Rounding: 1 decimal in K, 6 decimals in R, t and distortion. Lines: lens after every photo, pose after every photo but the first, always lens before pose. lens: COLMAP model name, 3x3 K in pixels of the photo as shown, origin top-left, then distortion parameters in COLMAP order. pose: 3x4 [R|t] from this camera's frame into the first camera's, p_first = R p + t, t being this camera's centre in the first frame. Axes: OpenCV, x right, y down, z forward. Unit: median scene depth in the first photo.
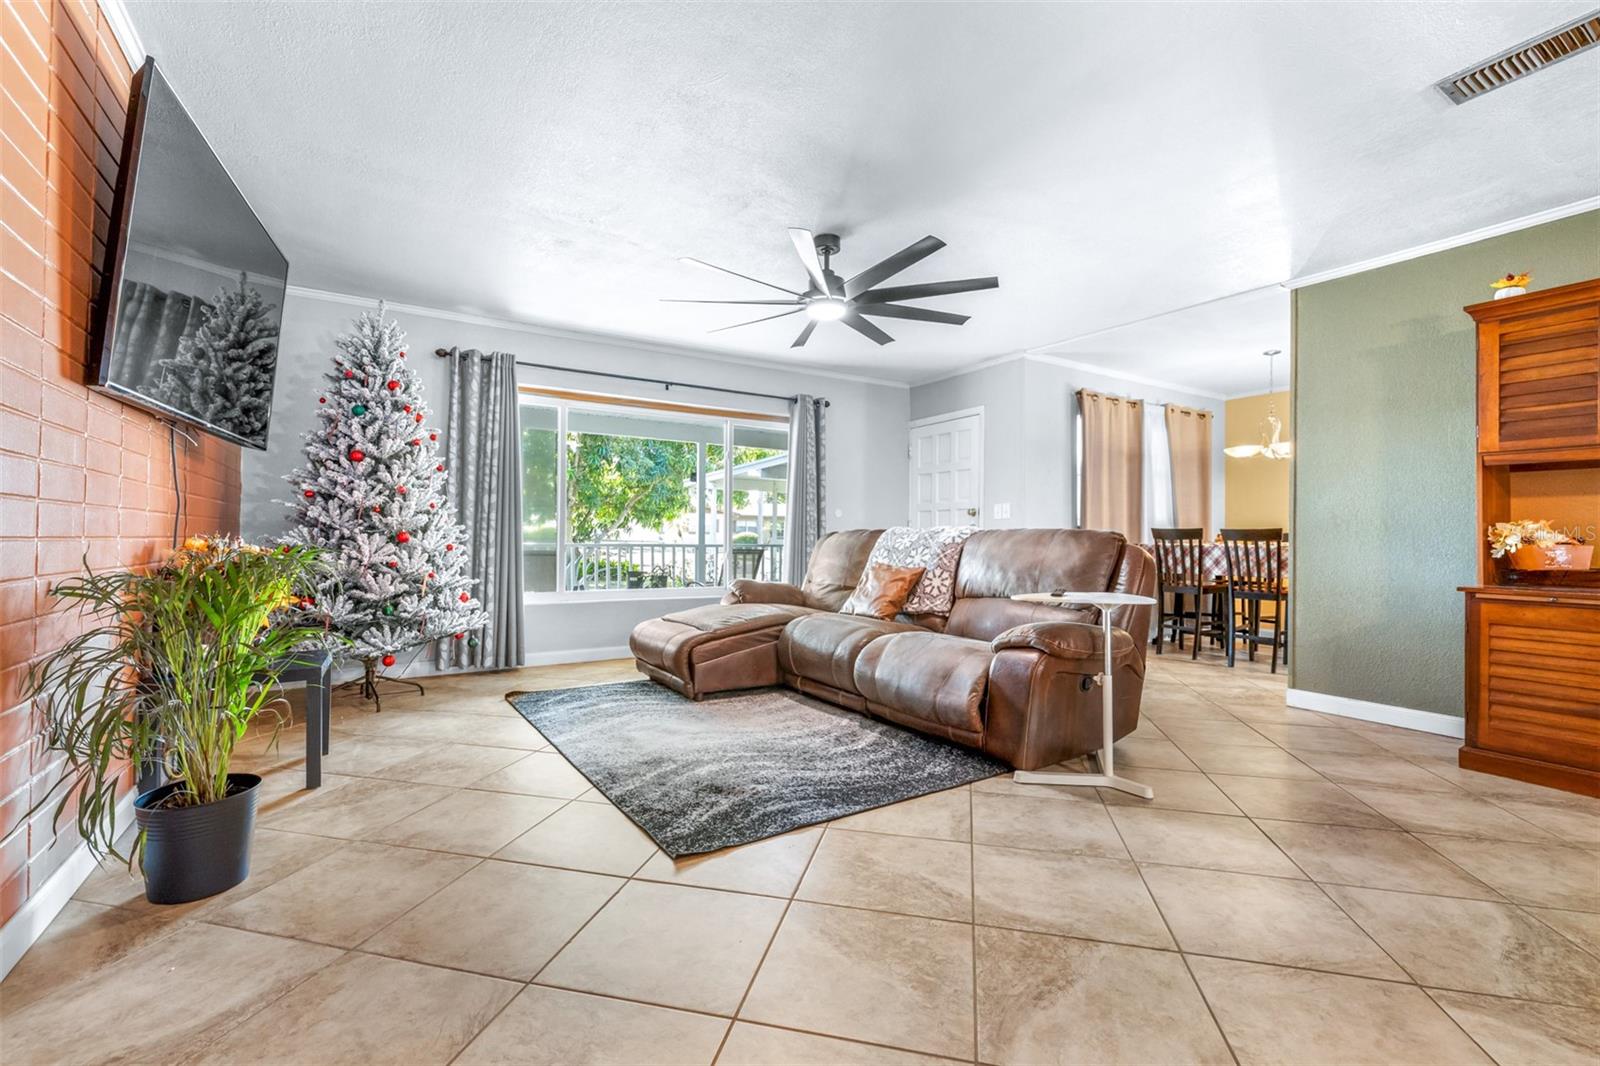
lens RADIAL K [[688.6, 0, 798.9], [0, 688.6, 538.3], [0, 0, 1]] dist [0.000789, -0.000054]
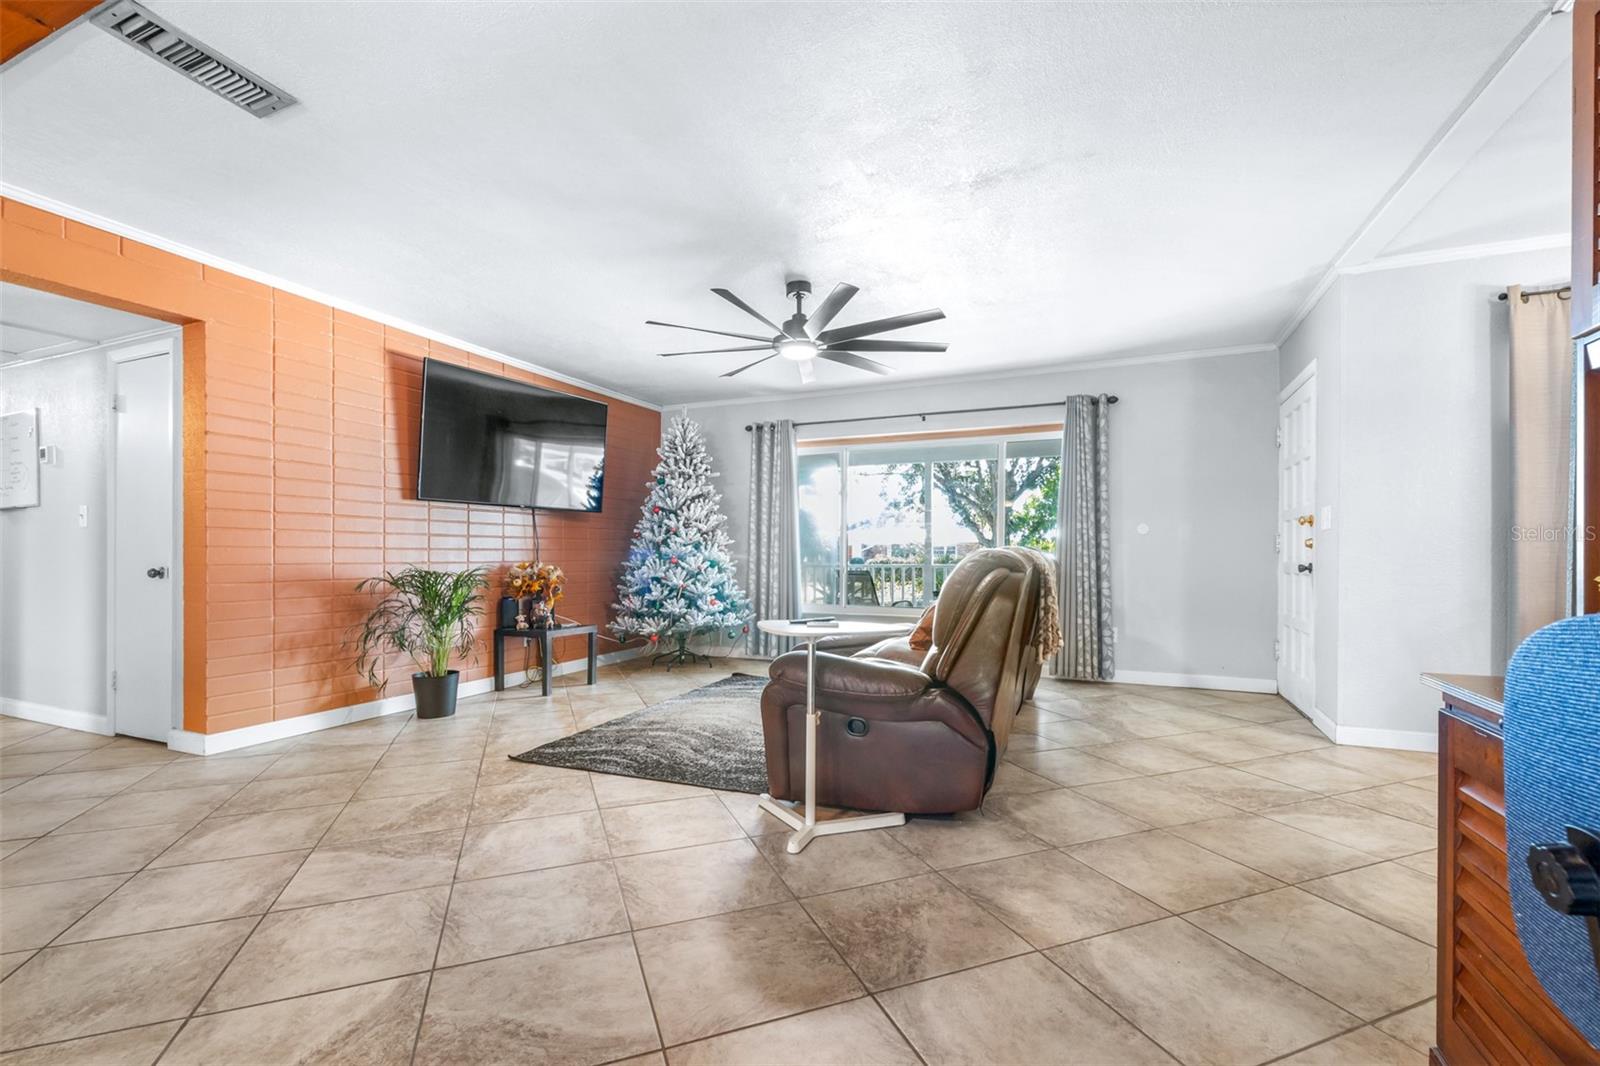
lens RADIAL K [[695.7, 0, 798.5], [0, 695.7, 562.0], [0, 0, 1]] dist [0.000124, -0.000008]
pose [[0.574459, -0.000282, -0.818533, 1.136314], [0.001588, 0.999998, 0.000771, 0.000942], [0.818532, -0.001743, 0.574459, 0.446574]]
